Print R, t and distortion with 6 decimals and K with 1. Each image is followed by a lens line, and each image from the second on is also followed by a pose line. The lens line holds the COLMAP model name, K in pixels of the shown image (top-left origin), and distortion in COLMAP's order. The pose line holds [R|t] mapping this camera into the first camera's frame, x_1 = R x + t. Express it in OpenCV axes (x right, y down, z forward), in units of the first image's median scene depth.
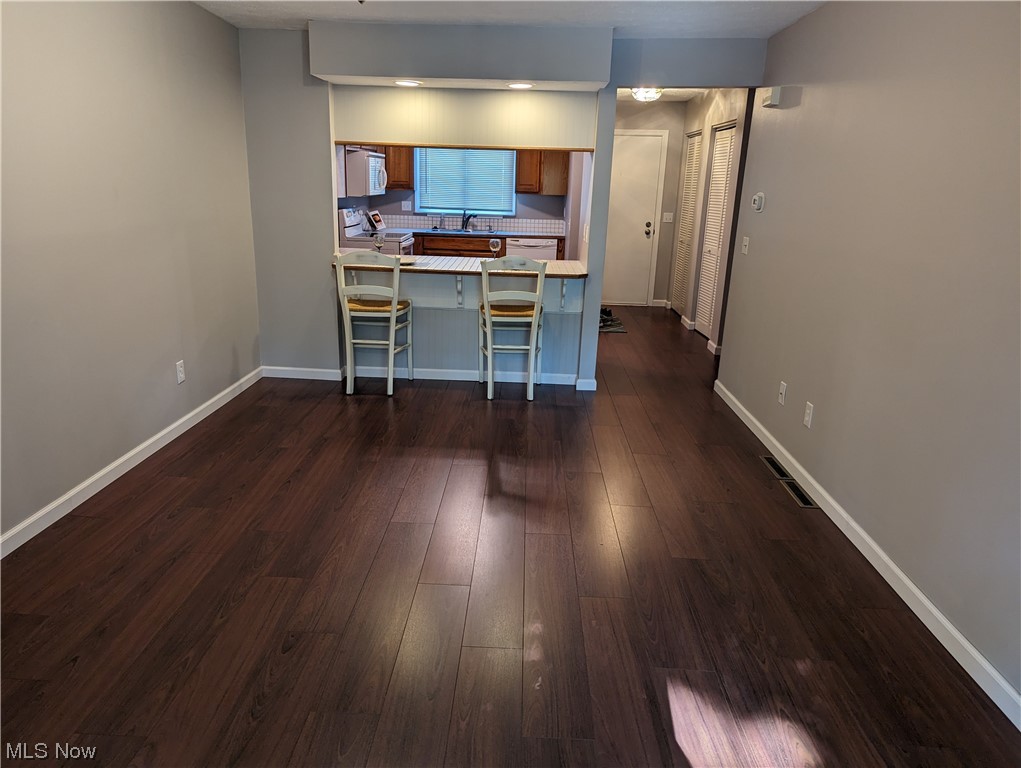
lens RADIAL K [[723.8, 0, 493.9], [0, 723.8, 379.9], [0, 0, 1]] dist [0.085253, -0.092000]
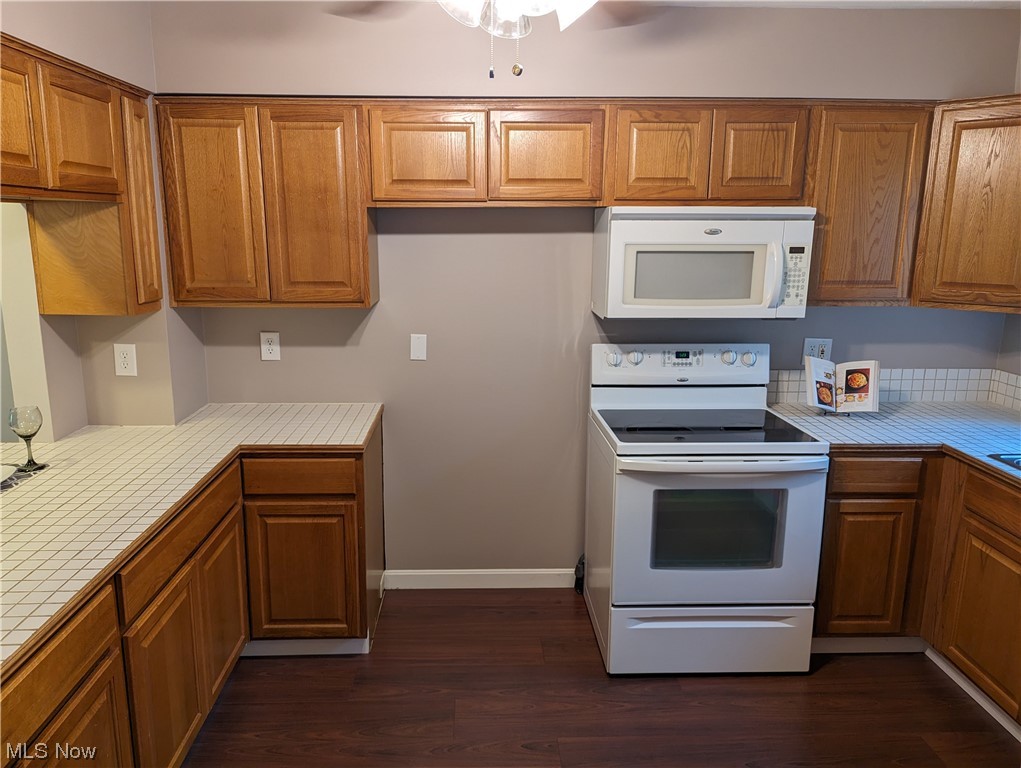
lens RADIAL K [[723.8, 0, 493.9], [0, 723.8, 379.9], [0, 0, 1]] dist [0.085253, -0.092000]
pose [[0.083594, 0.178828, -0.980323, 0.179660], [-0.271460, 0.950647, 0.150267, -0.230255], [0.958813, 0.253557, 0.128013, 0.788353]]
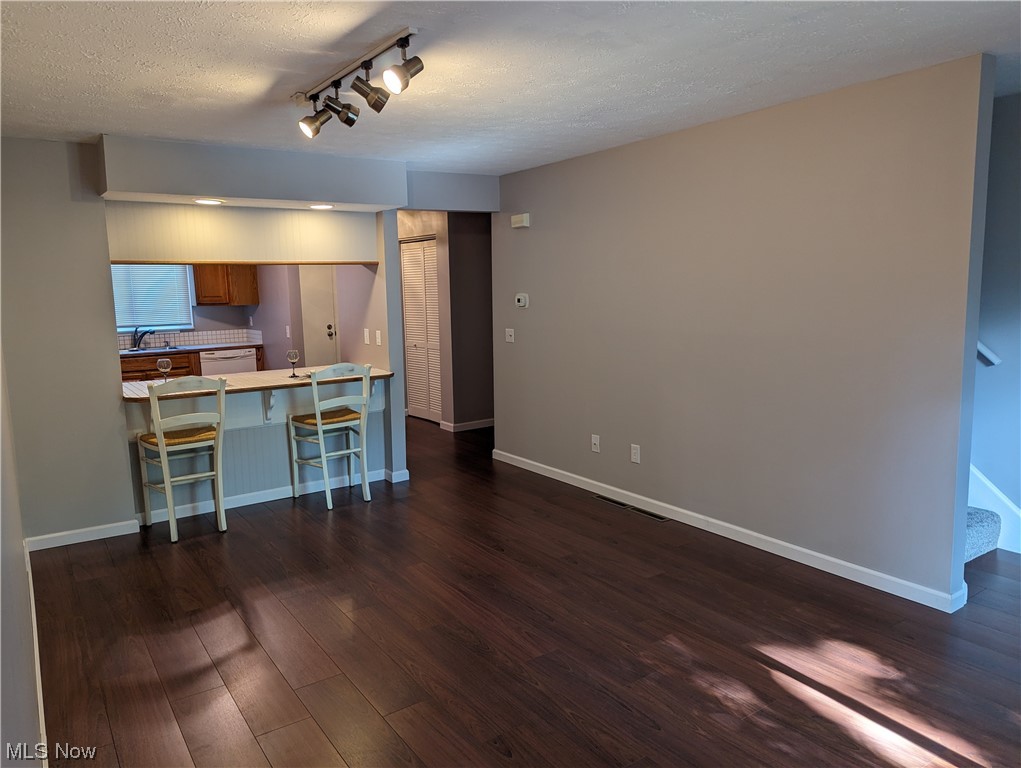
lens RADIAL K [[723.8, 0, 493.9], [0, 723.8, 379.9], [0, 0, 1]] dist [0.085253, -0.092000]
pose [[0.801292, -0.125272, 0.585011, -0.241108], [0.201582, 0.977187, -0.066856, -0.021146], [-0.563290, 0.171499, 0.808265, 0.028885]]
